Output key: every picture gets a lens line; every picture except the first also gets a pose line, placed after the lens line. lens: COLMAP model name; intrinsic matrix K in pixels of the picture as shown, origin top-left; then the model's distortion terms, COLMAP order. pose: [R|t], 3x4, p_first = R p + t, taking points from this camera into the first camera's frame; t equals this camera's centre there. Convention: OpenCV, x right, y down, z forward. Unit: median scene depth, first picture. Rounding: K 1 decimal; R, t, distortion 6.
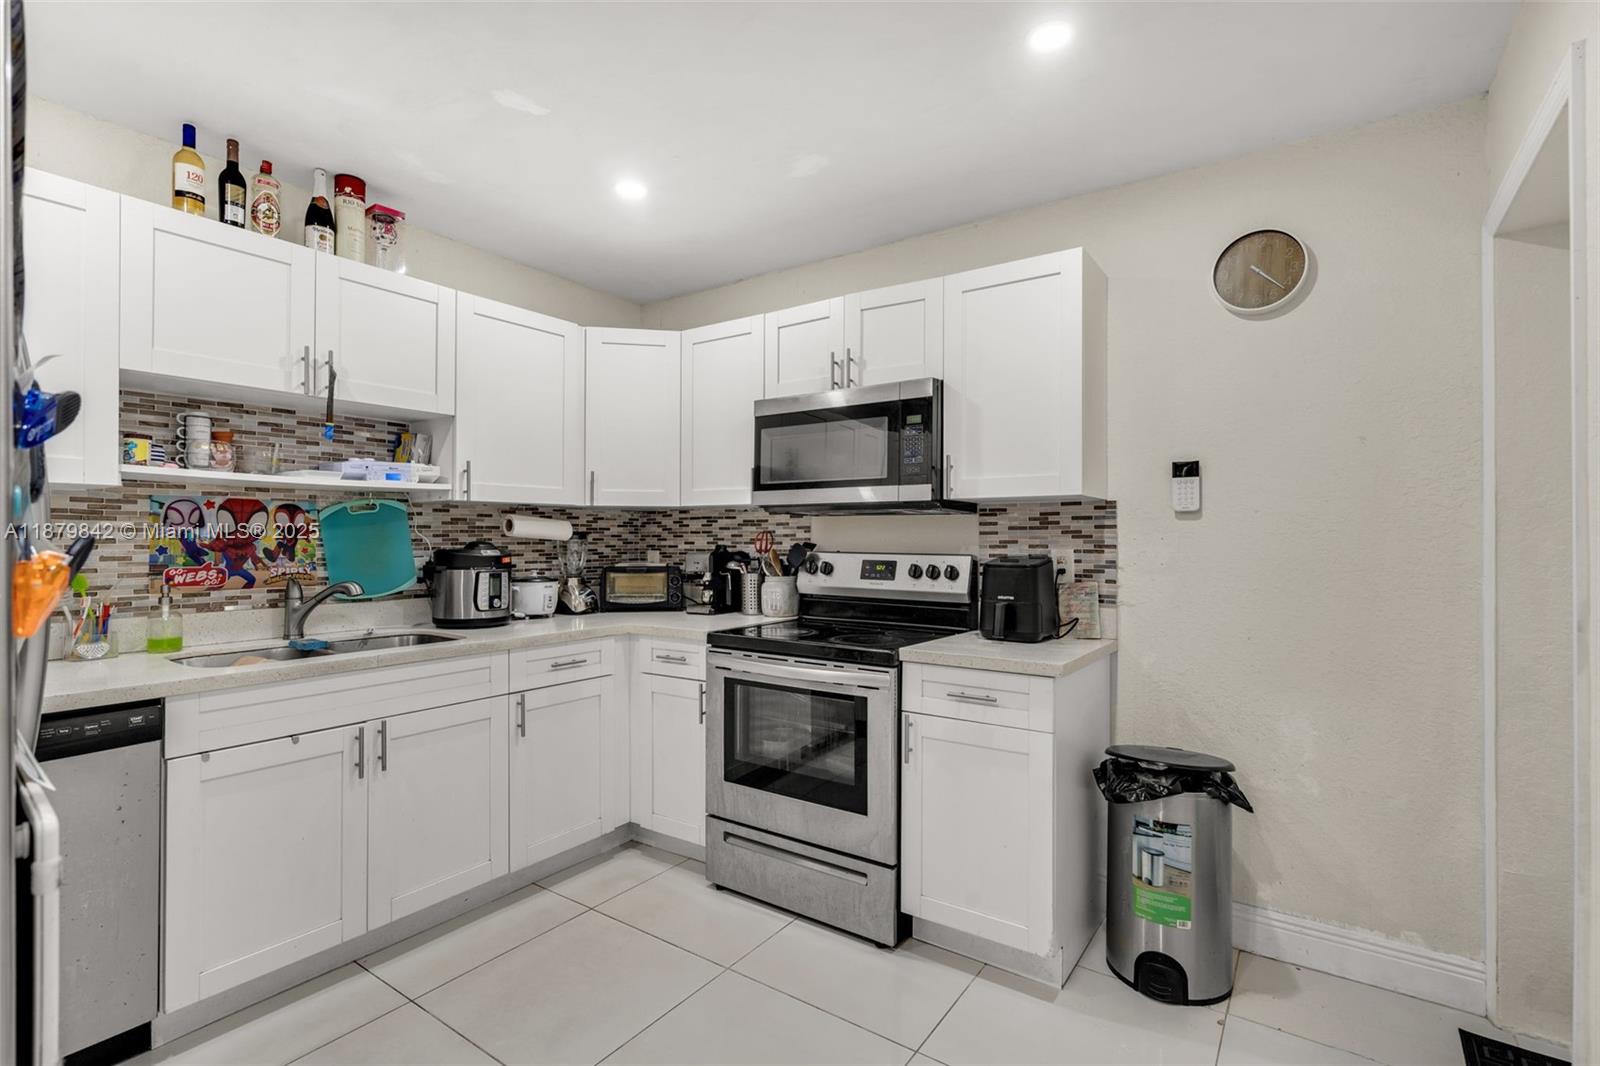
lens RADIAL K [[754.3, 0, 800.0], [0, 754.3, 533.0], [0, 0, 1]] dist [0.000393, 0.000157]
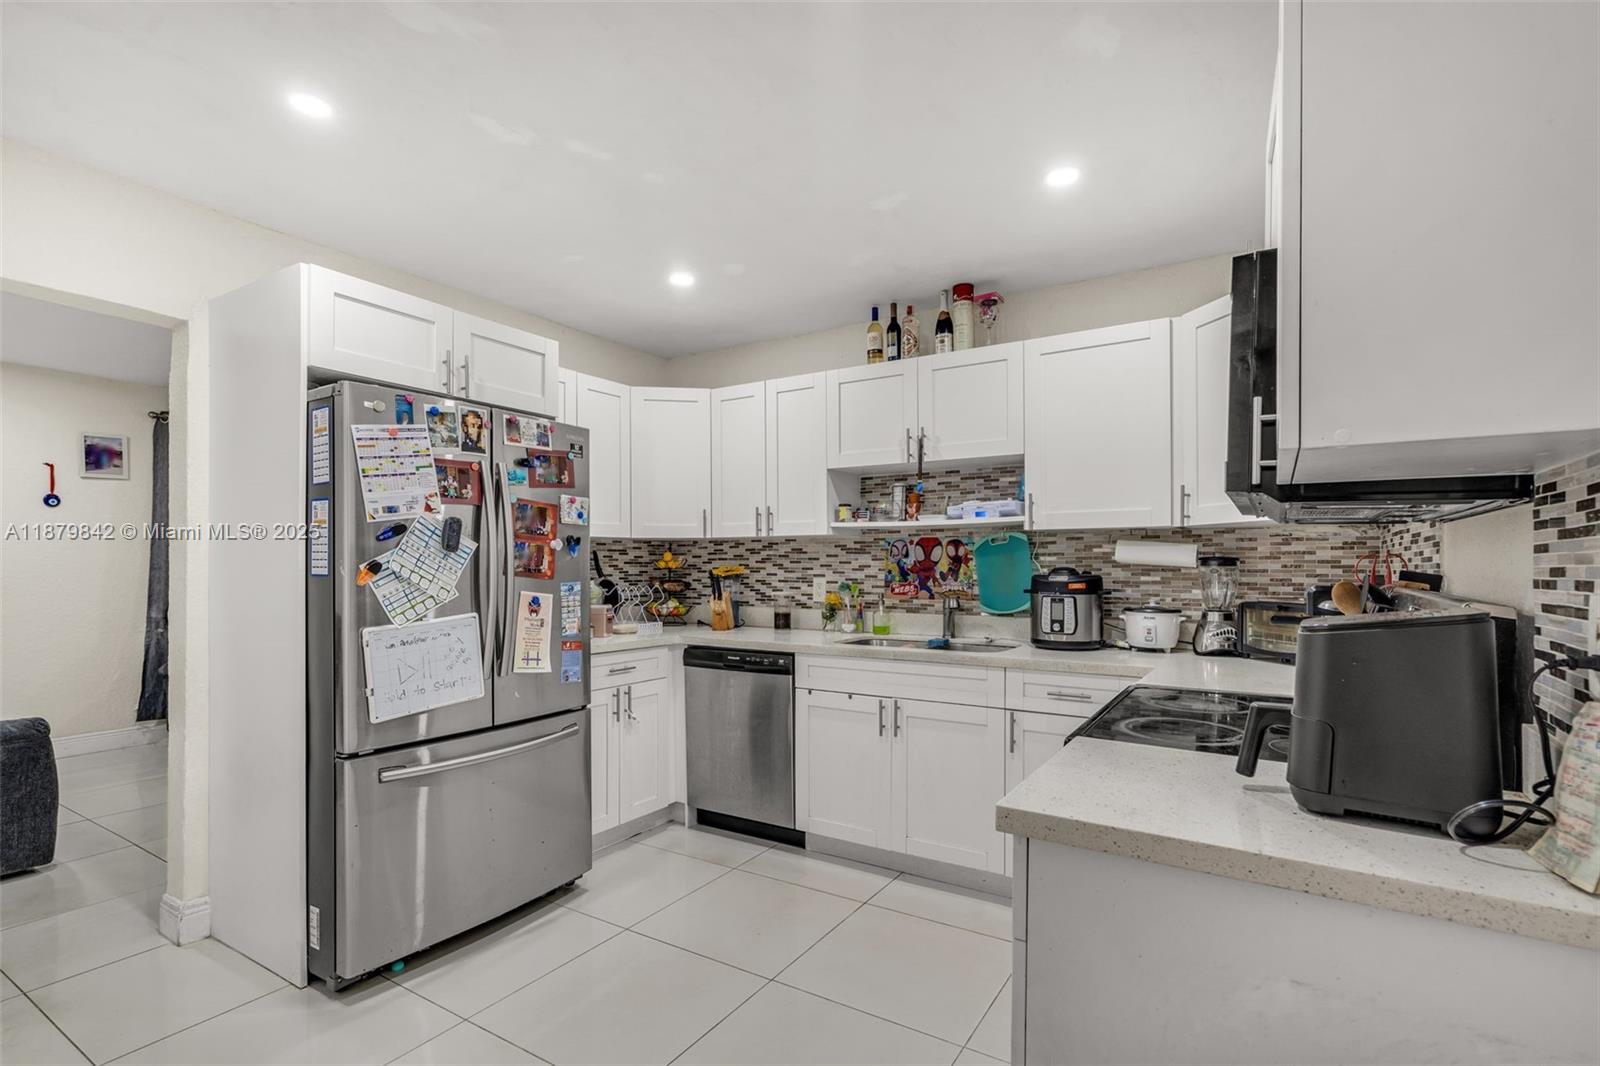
lens RADIAL K [[744.1, 0, 804.6], [0, 744.1, 559.9], [0, 0, 1]] dist [-0.001111, -0.000007]
pose [[0.057521, -0.007137, -0.998319, 0.674113], [0.005489, 0.999962, -0.006832, 0.006551], [0.998329, -0.005087, 0.057558, 0.671701]]
